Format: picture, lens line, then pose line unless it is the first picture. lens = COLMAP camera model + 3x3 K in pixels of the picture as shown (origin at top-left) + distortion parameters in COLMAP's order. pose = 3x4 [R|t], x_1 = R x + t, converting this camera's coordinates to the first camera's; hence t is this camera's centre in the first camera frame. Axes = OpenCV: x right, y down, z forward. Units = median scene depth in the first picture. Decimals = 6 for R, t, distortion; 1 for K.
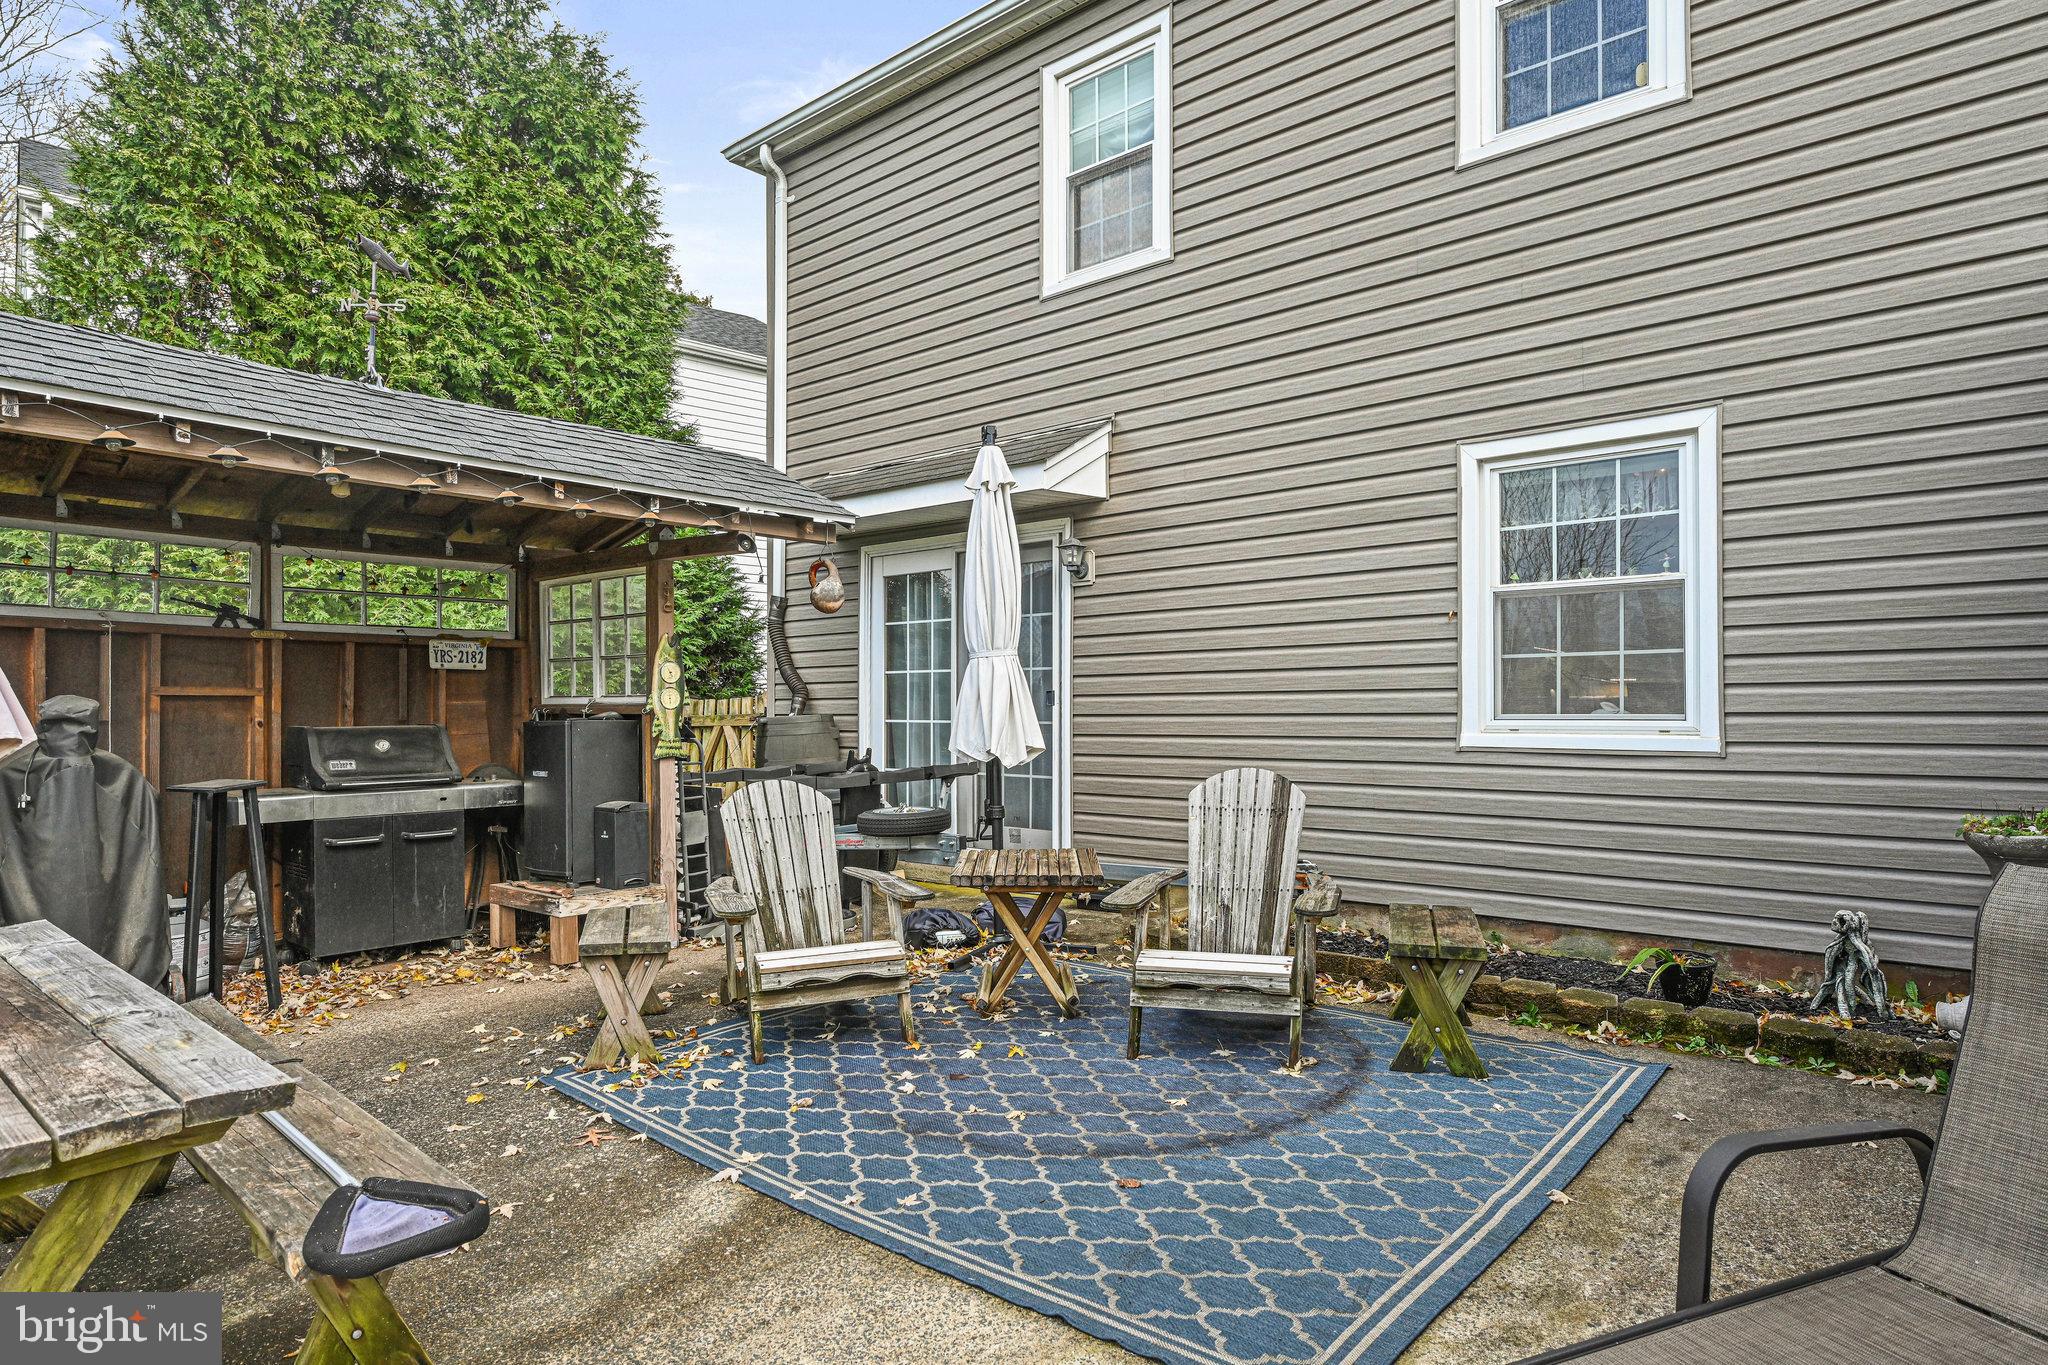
lens RADIAL K [[1148.5, 0, 1025.3], [0, 1148.5, 715.8], [0, 0, 1]] dist [-0.004599, -0.000748]
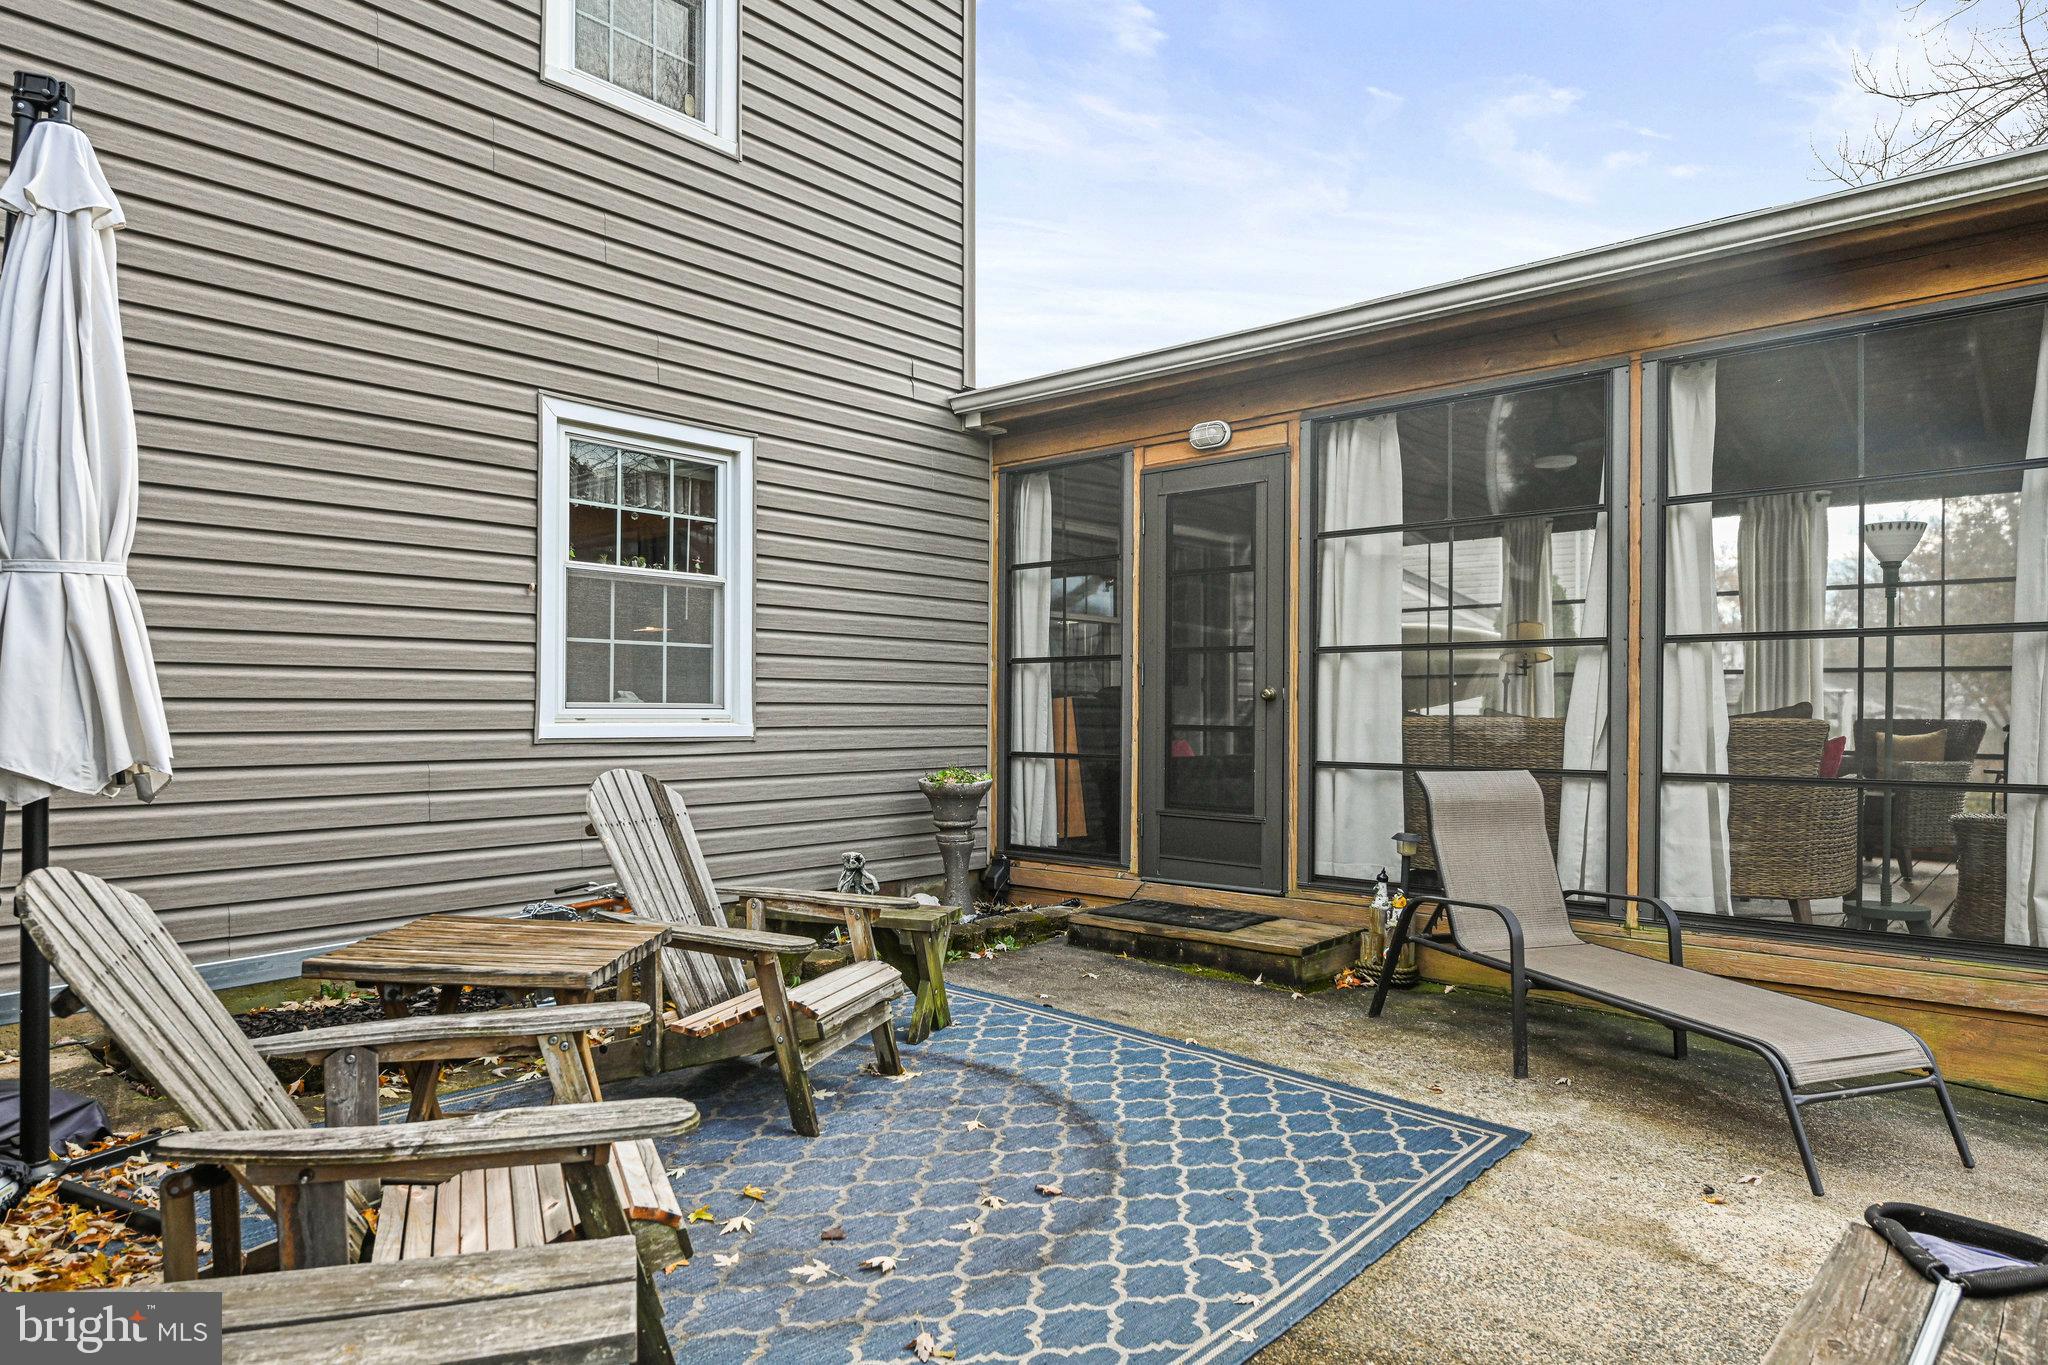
lens RADIAL K [[1220.9, 0, 1024.5], [0, 1220.9, 702.9], [0, 0, 1]] dist [-0.003527, -0.000371]
pose [[0.003496, 0.007475, 0.999966, -0.633534], [-0.001794, 0.999971, -0.007468, 0.006564], [-0.999992, -0.001768, 0.003510, 0.724179]]
